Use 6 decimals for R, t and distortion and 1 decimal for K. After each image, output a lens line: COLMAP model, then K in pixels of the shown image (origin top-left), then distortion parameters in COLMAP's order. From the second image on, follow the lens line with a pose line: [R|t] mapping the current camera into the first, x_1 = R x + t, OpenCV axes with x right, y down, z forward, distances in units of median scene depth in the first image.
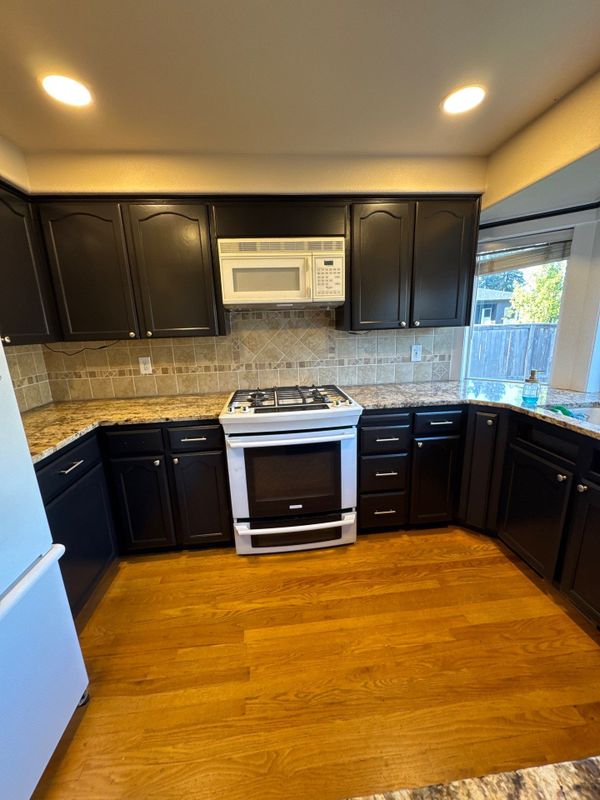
lens RADIAL K [[317.0, 0, 299.1], [0, 317.0, 399.9], [0, 0, 1]] dist [-0.001969, 0.000365]
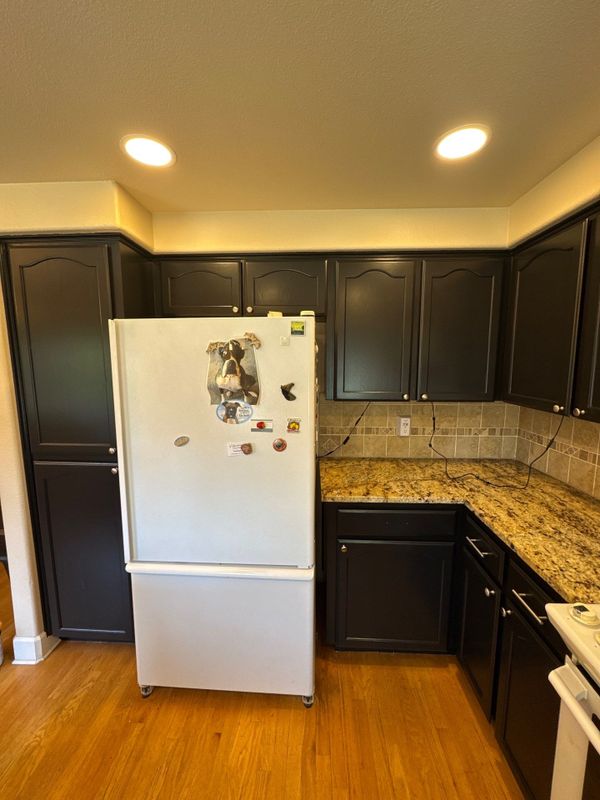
lens RADIAL K [[317.0, 0, 300.4], [0, 317.0, 399.6], [0, 0, 1]] dist [-0.001969, 0.000365]
pose [[-0.136801, 0.158321, -0.977865, 0.204186], [-0.219530, 0.957754, 0.185777, -0.226354], [0.965967, 0.240085, -0.096266, 0.526258]]
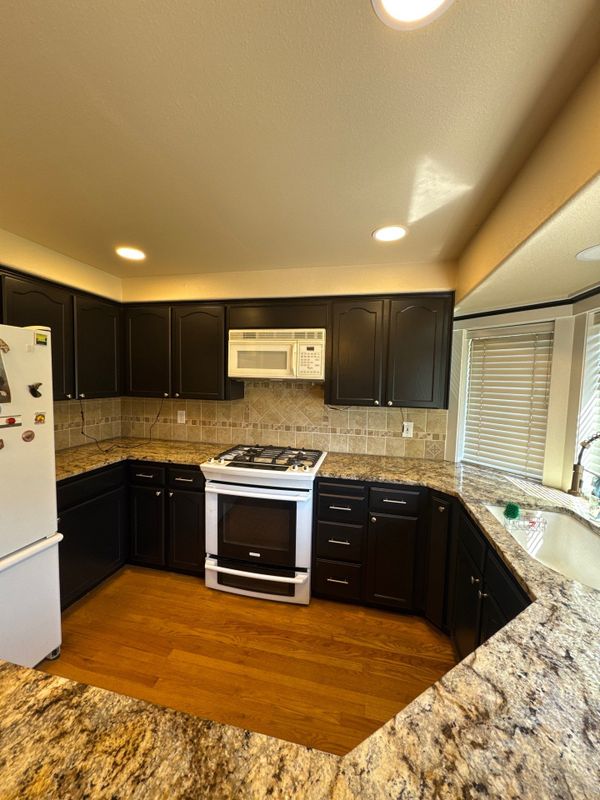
lens RADIAL K [[317.0, 0, 299.7], [0, 317.0, 399.9], [0, 0, 1]] dist [-0.001969, 0.000365]
pose [[0.947331, 0.078666, -0.310445, 0.441558], [-0.128208, 0.981451, -0.142534, -0.063243], [0.293474, 0.174829, 0.939844, -0.110721]]
